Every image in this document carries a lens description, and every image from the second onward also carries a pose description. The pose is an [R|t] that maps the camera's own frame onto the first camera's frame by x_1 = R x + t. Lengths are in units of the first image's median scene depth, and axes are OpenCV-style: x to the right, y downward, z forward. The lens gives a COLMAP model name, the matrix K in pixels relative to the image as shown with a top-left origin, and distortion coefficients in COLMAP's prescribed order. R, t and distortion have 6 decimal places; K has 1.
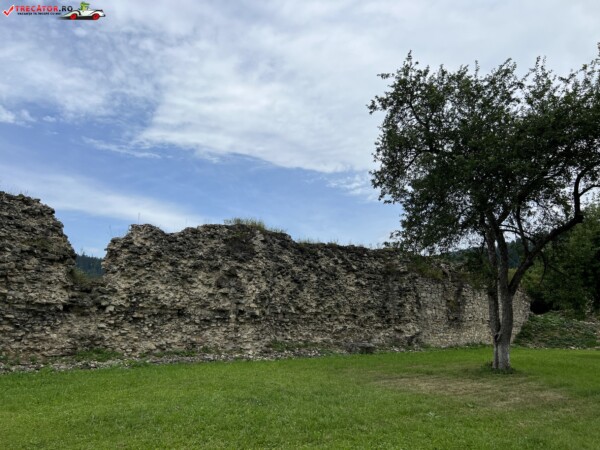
lens RADIAL K [[452.1, 0, 301.4], [0, 452.1, 224.3], [0, 0, 1]] dist [0.054310, -0.061713]
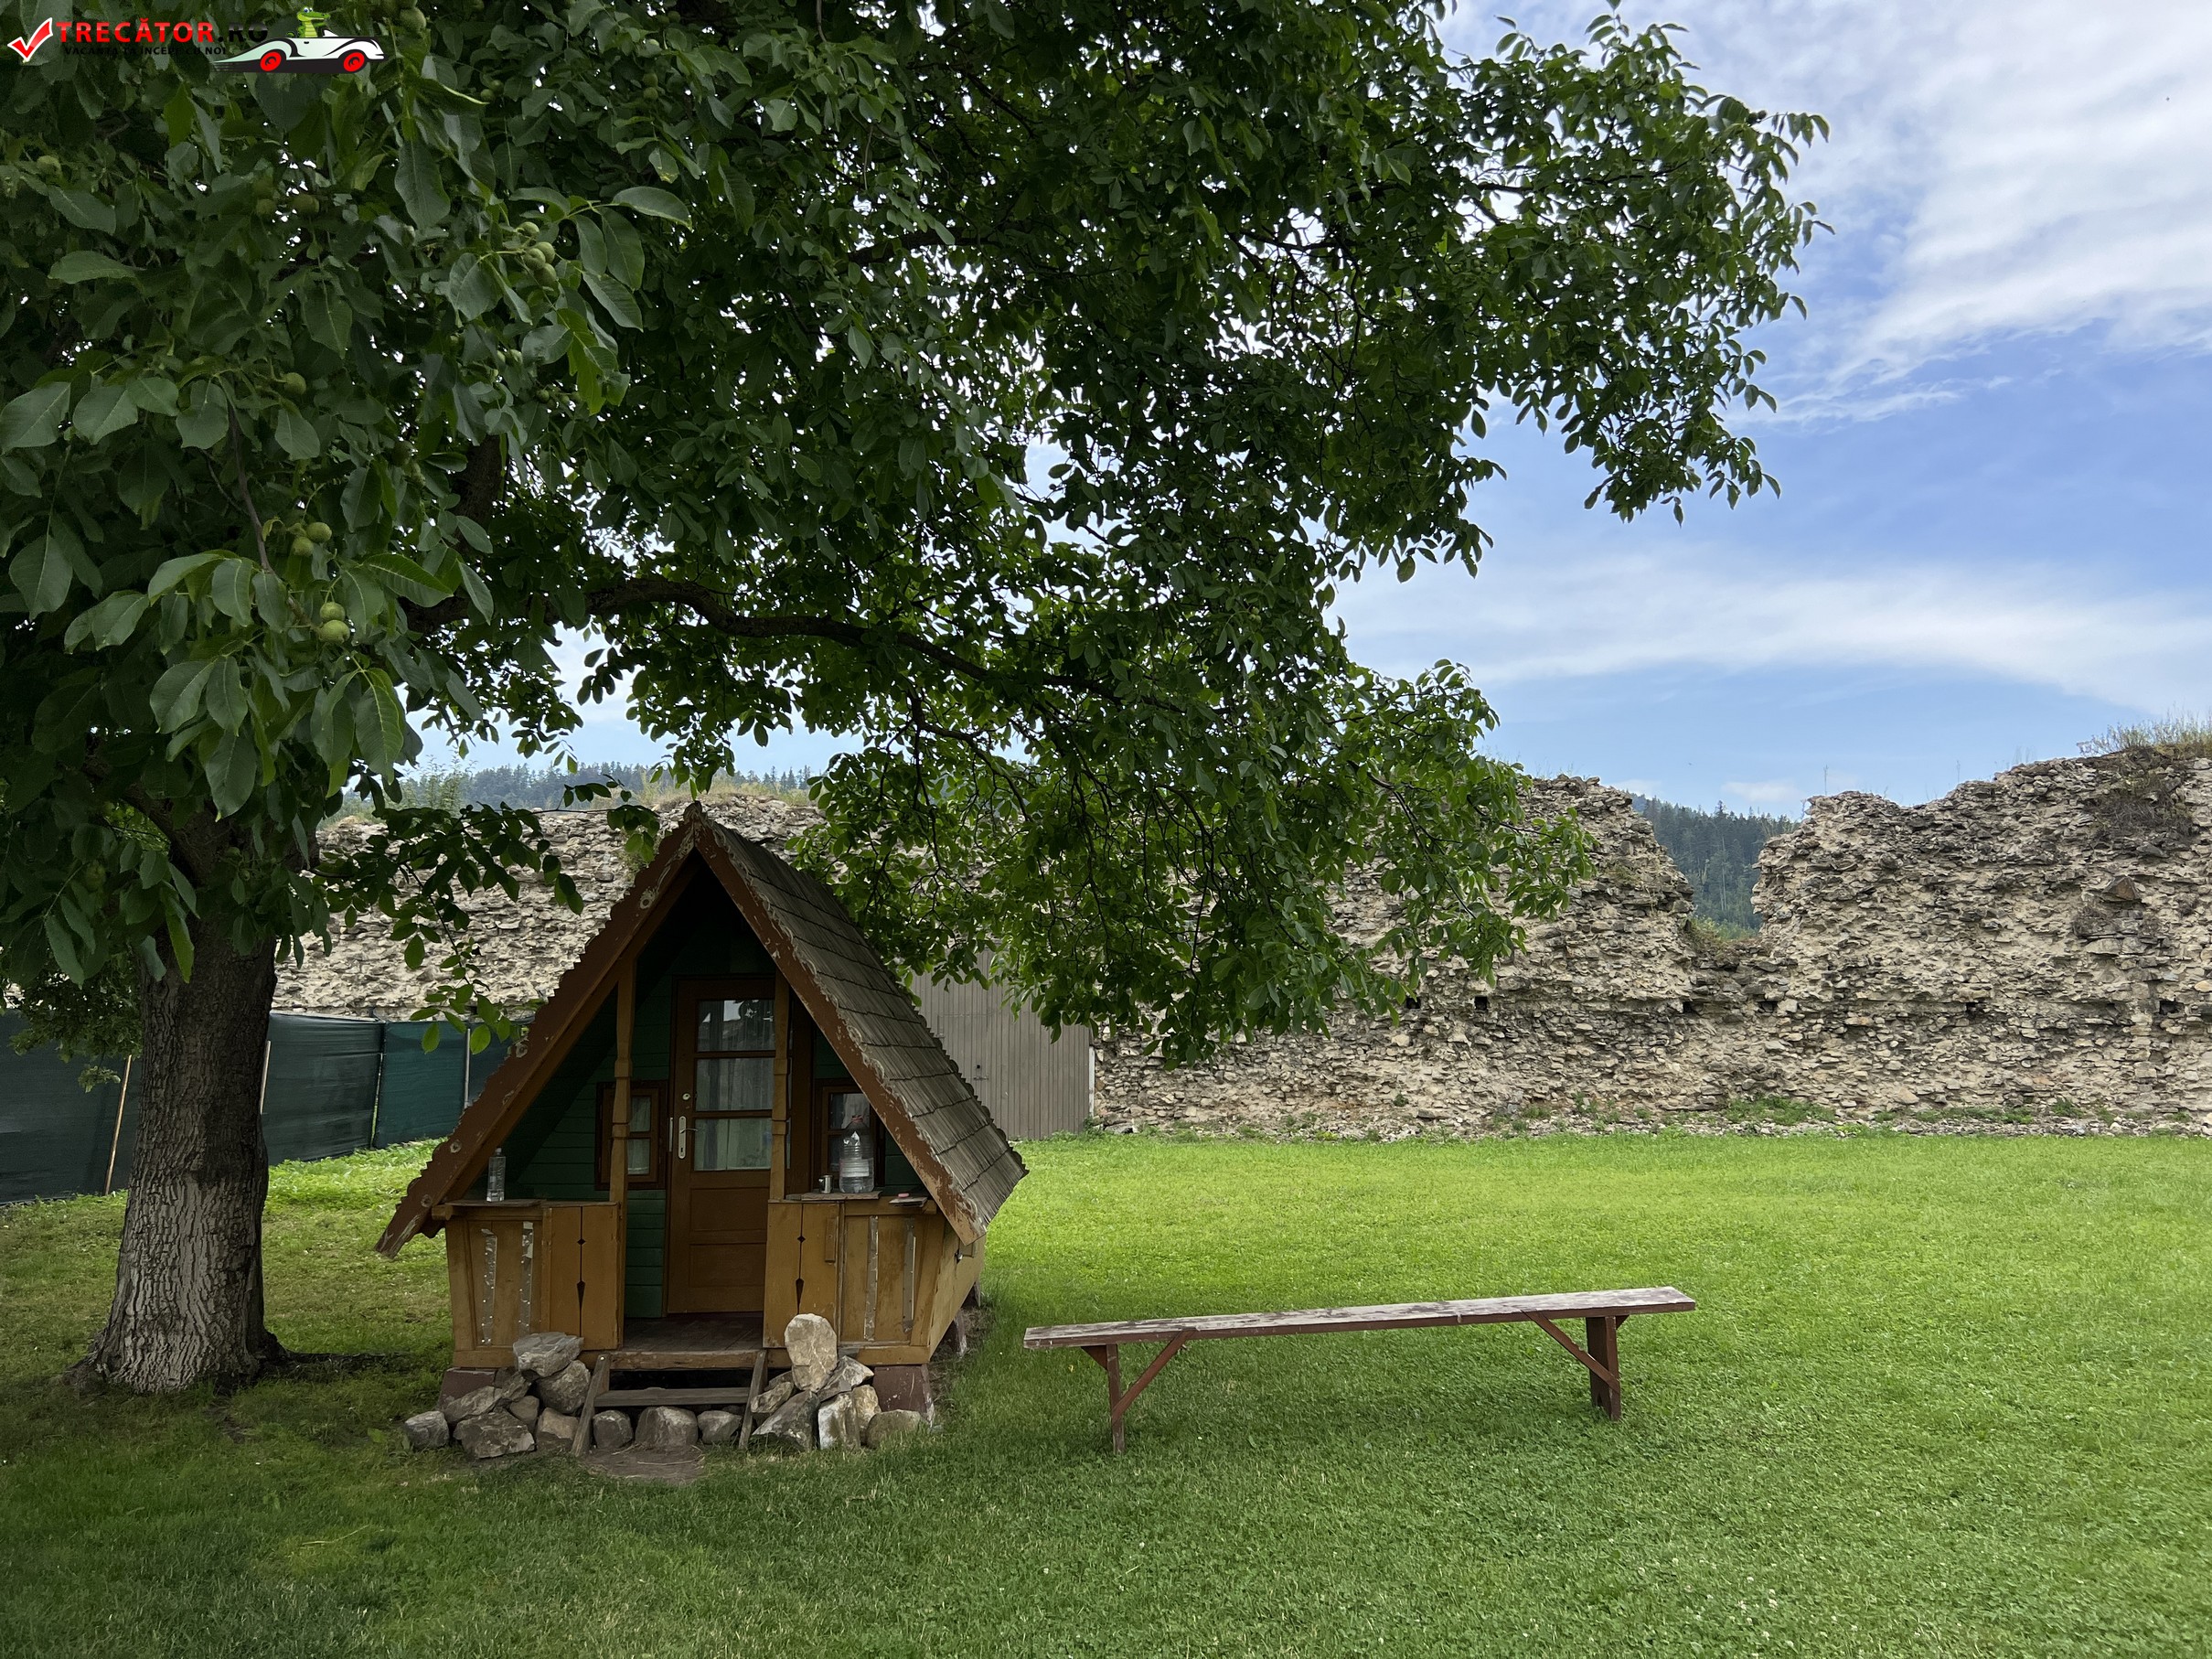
lens RADIAL K [[1666.9, 0, 1111.3], [0, 1666.9, 826.8], [0, 0, 1]] dist [0.054310, -0.061713]
pose [[0.689993, -0.104669, -0.716208, 0.272463], [0.165613, 0.986070, 0.015444, -0.103708], [0.704614, -0.129270, 0.697716, -0.493553]]
